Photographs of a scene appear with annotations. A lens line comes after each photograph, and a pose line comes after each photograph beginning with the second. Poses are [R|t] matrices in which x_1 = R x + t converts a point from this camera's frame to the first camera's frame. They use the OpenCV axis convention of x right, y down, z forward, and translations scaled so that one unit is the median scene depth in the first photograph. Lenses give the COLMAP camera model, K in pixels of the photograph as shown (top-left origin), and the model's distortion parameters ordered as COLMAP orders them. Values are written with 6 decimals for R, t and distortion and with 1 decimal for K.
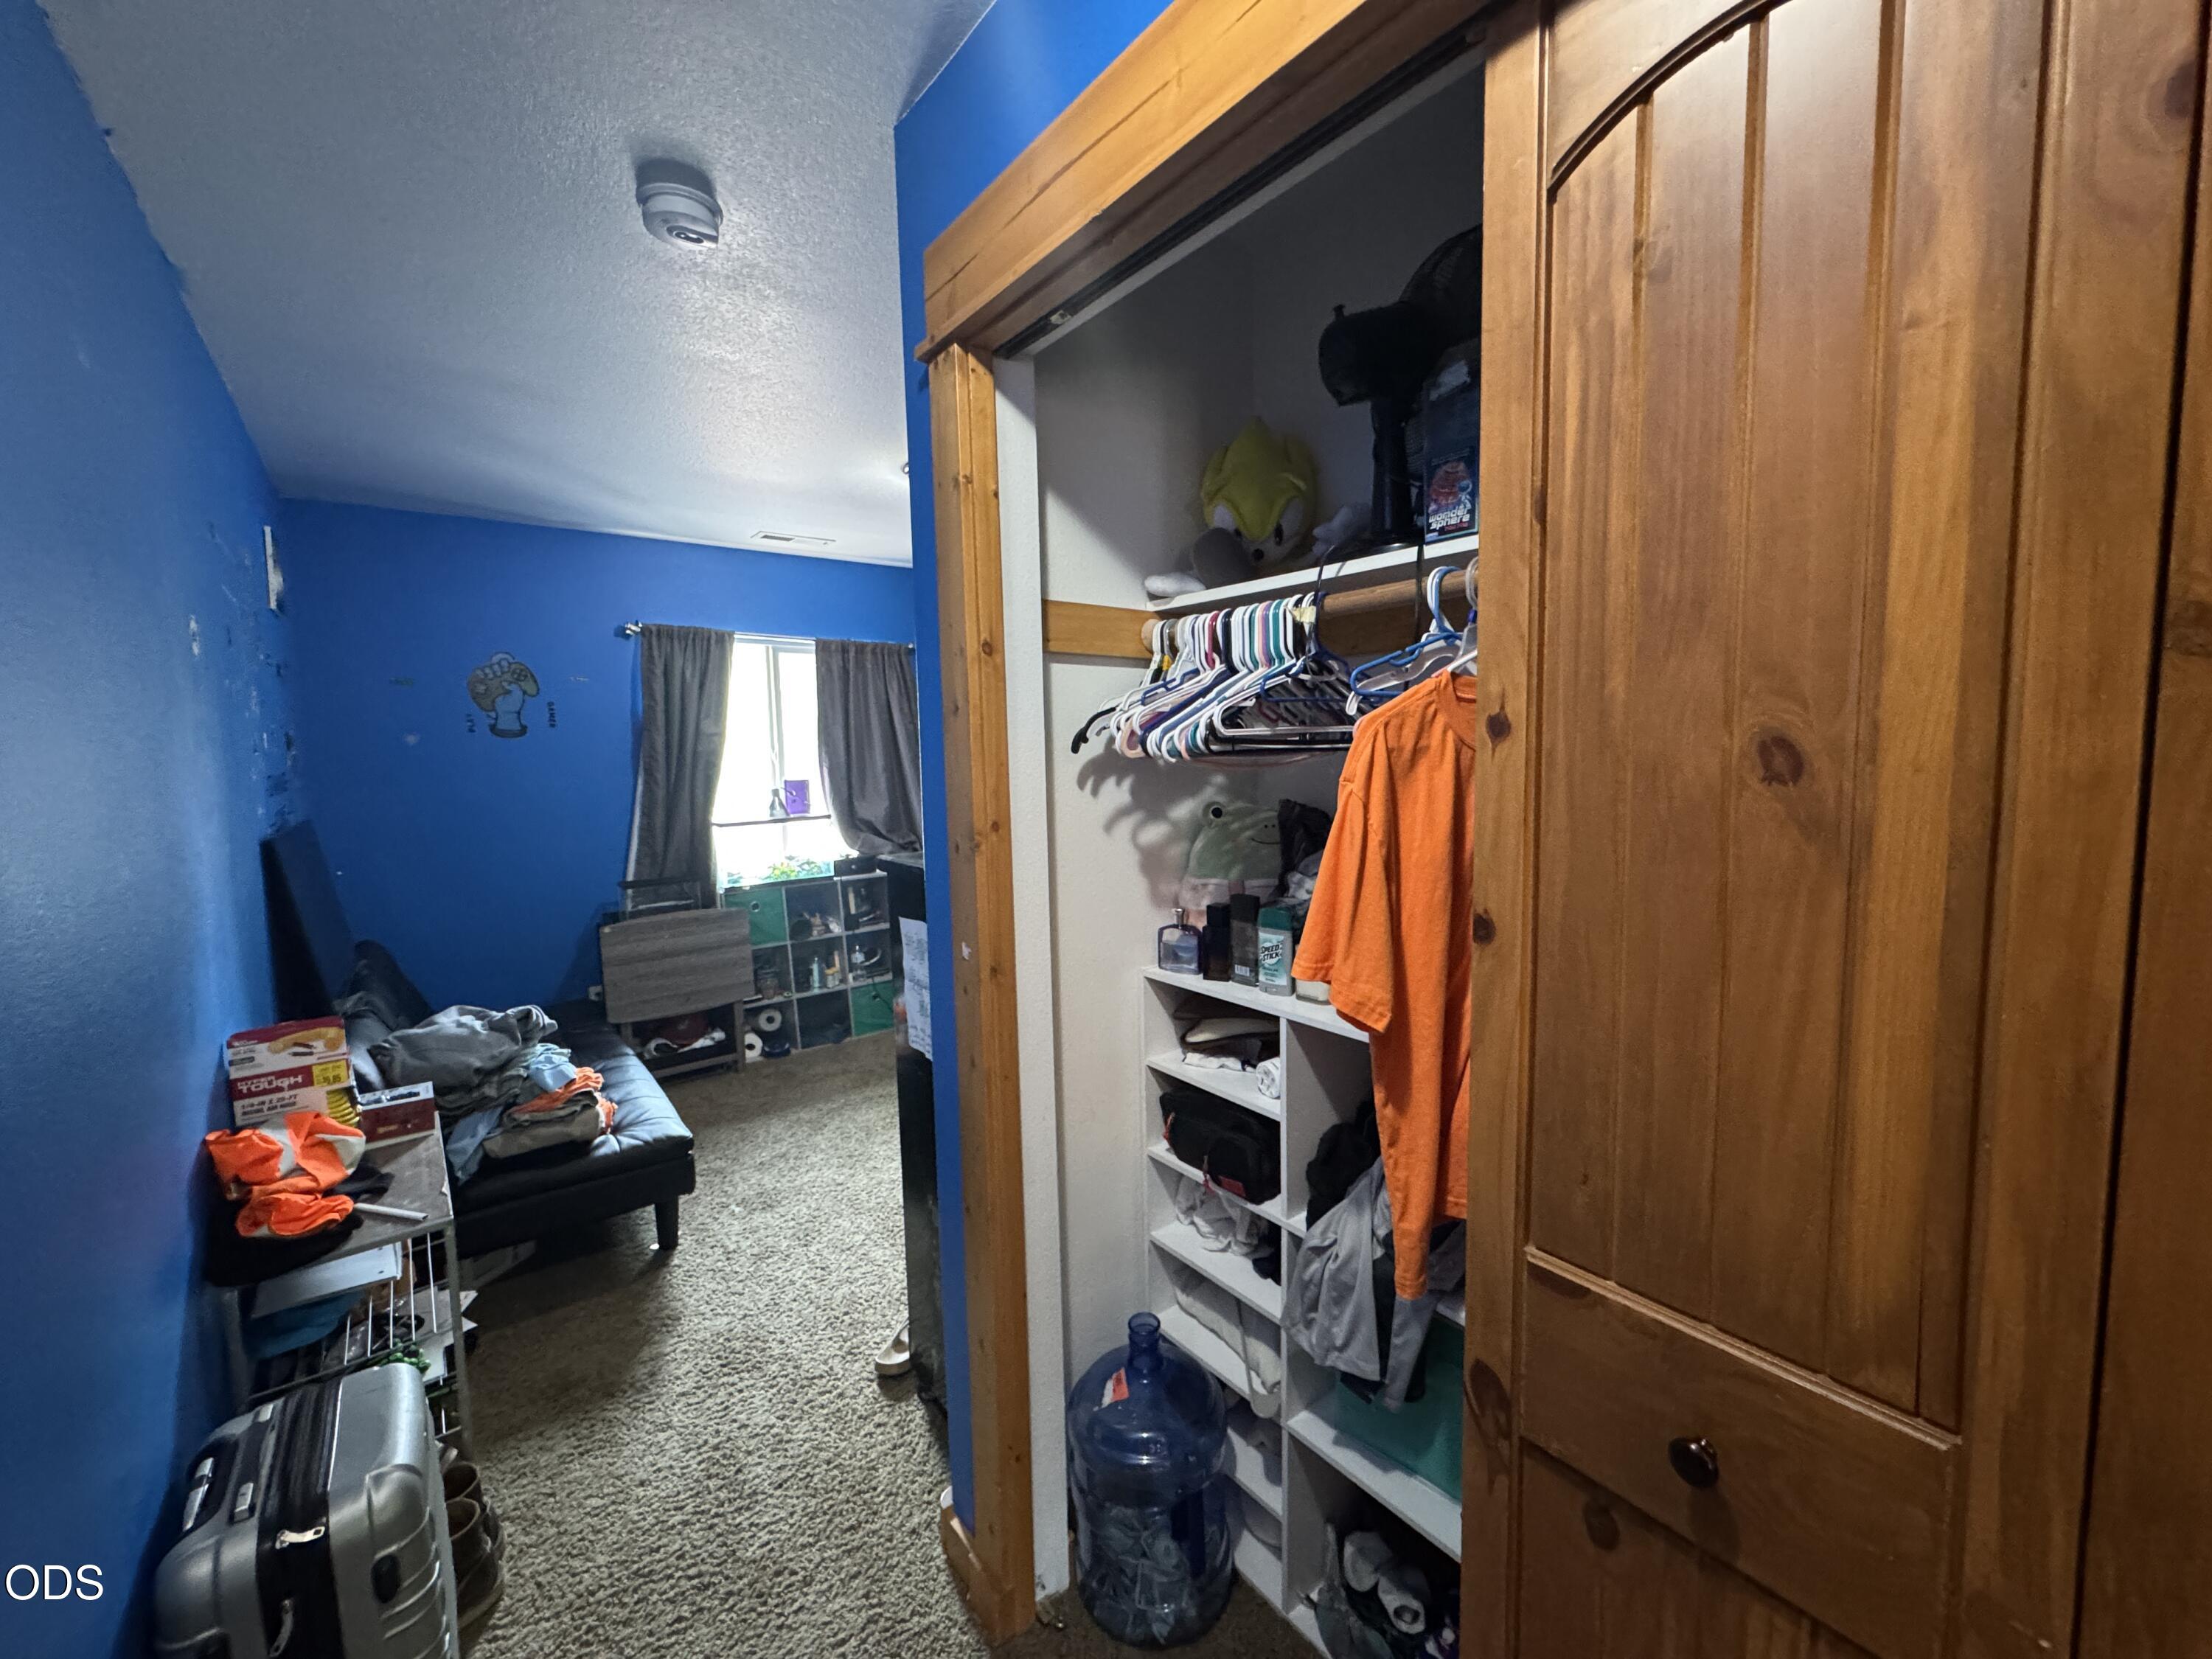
lens RADIAL K [[883.5, 0, 1103.2], [0, 883.5, 827.1], [0, 0, 1]] dist [-0.001060, -0.000535]
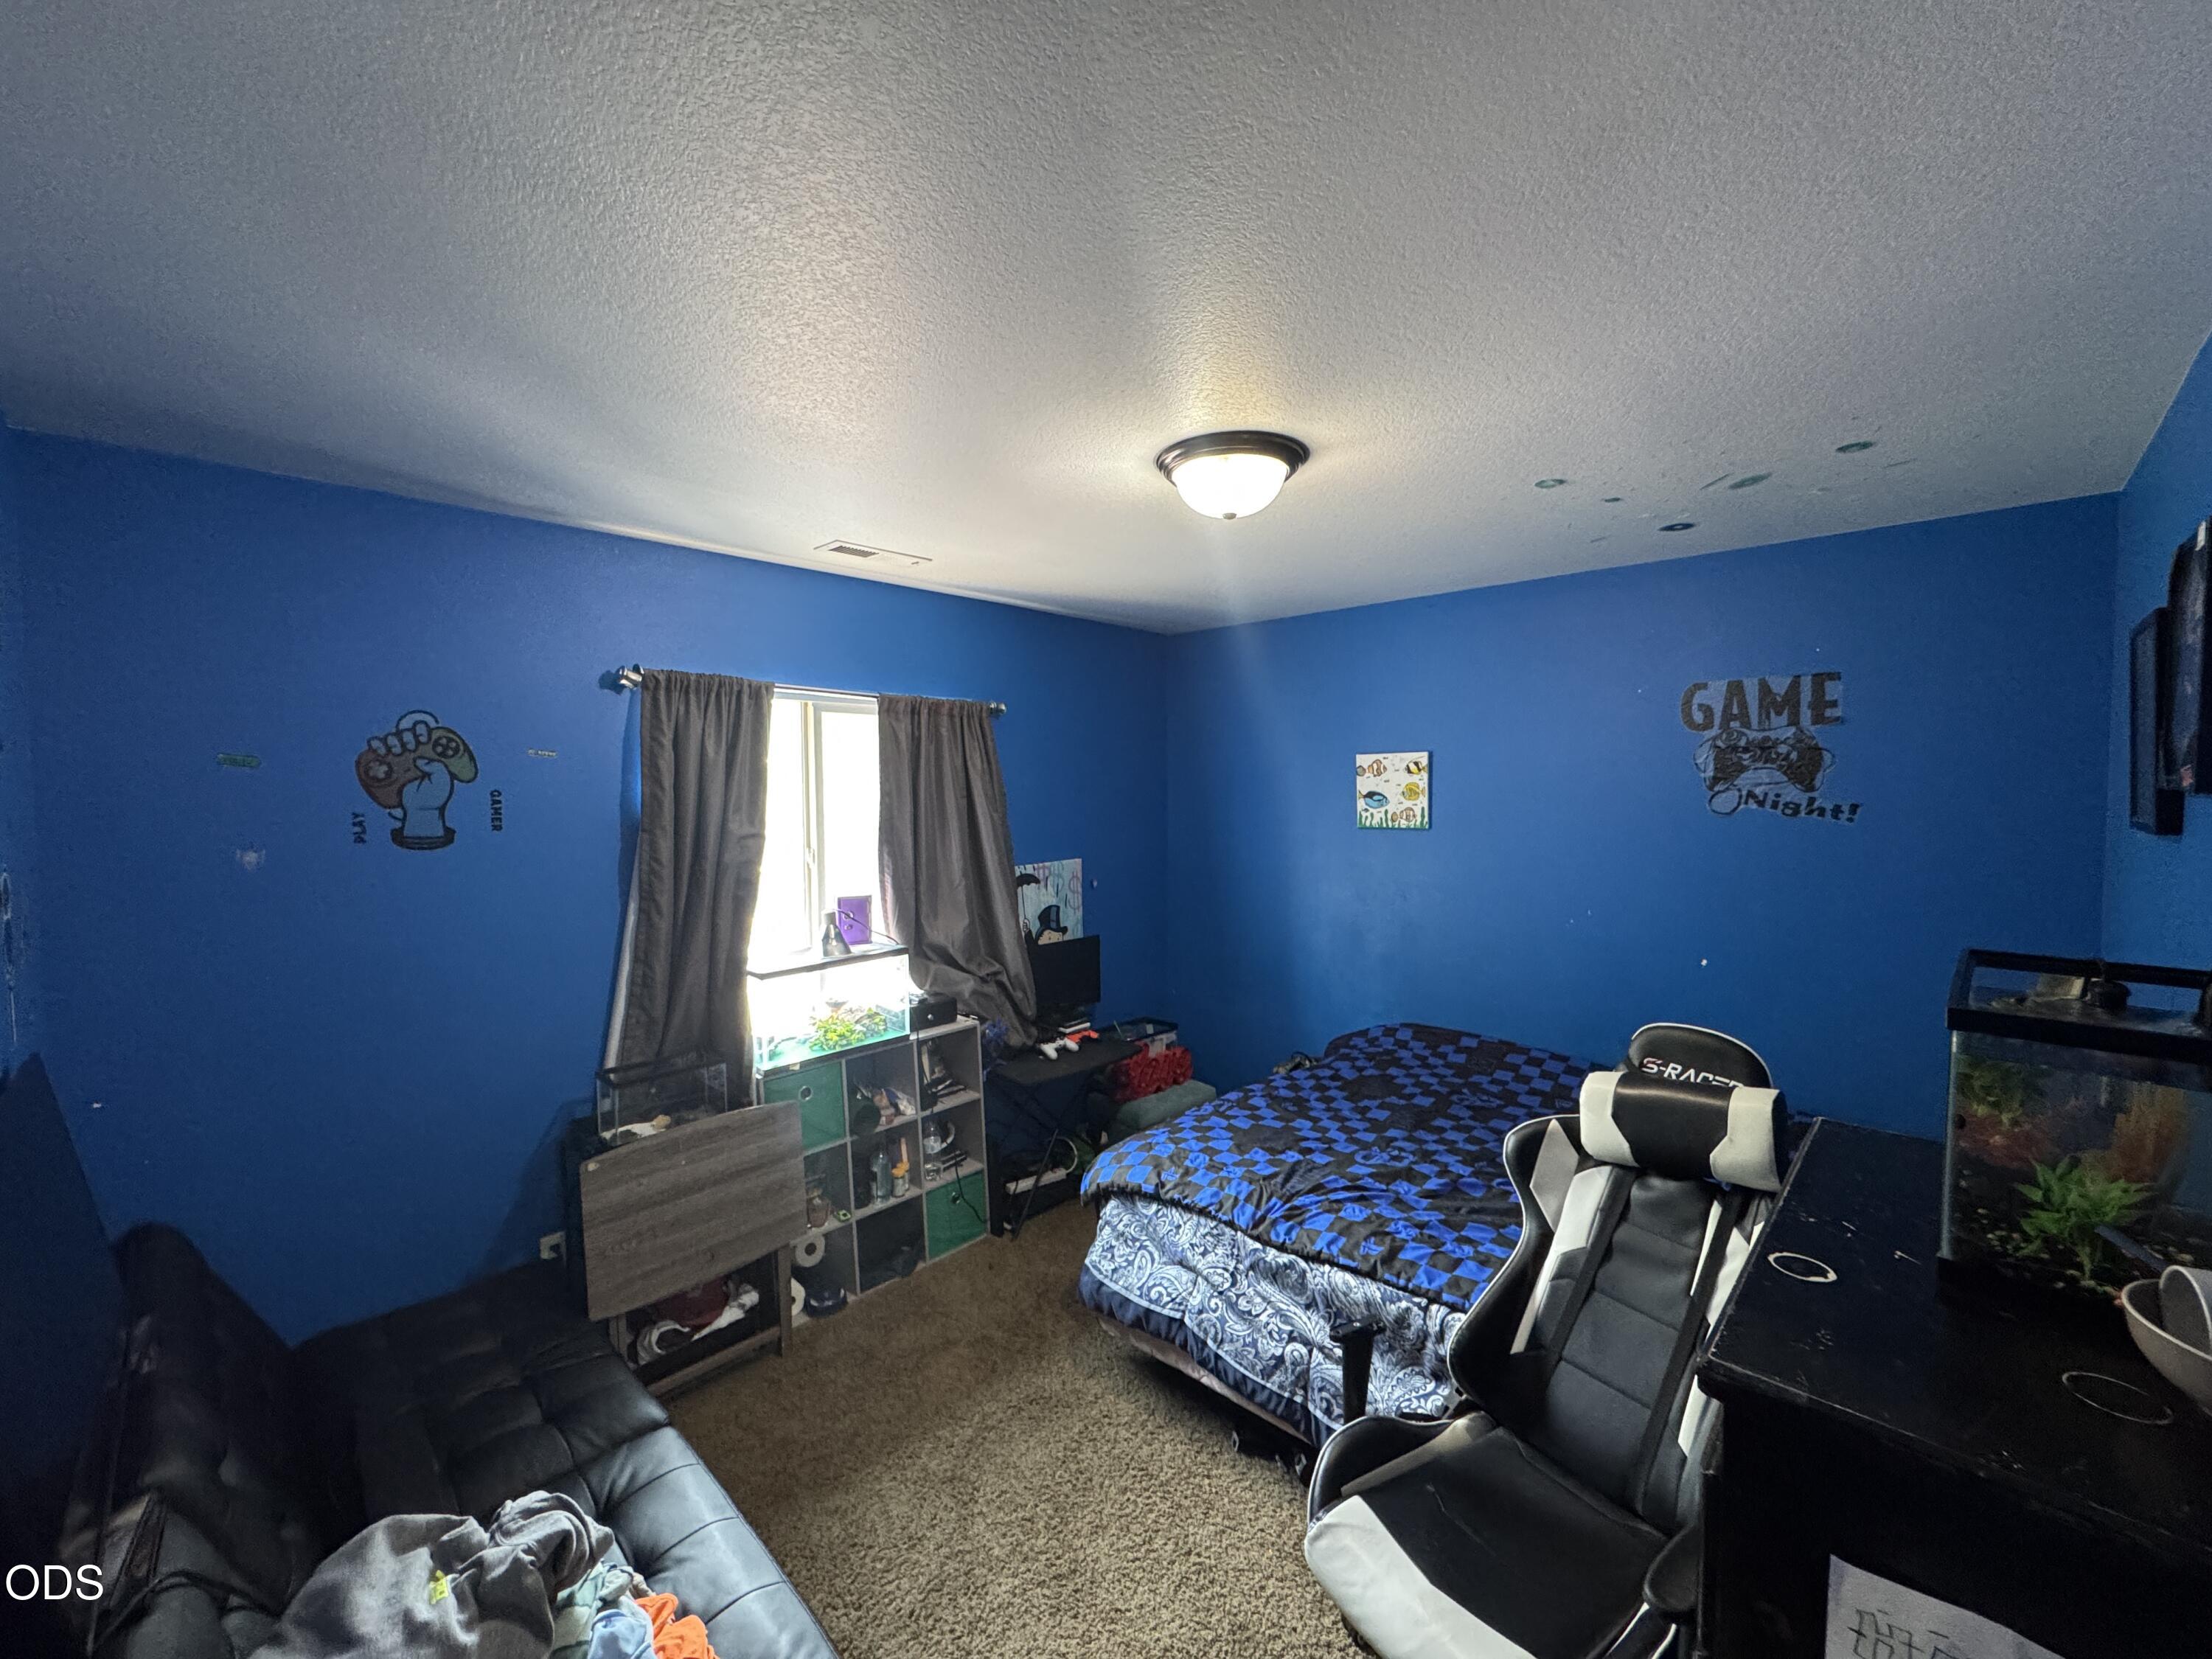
lens RADIAL K [[883.5, 0, 1106.2], [0, 883.5, 830.6], [0, 0, 1]] dist [-0.001060, -0.000535]
pose [[0.990056, 0.008648, 0.140405, -0.266390], [-0.003231, 0.999243, -0.038764, -0.084261], [-0.140634, 0.037925, 0.989335, 0.300411]]
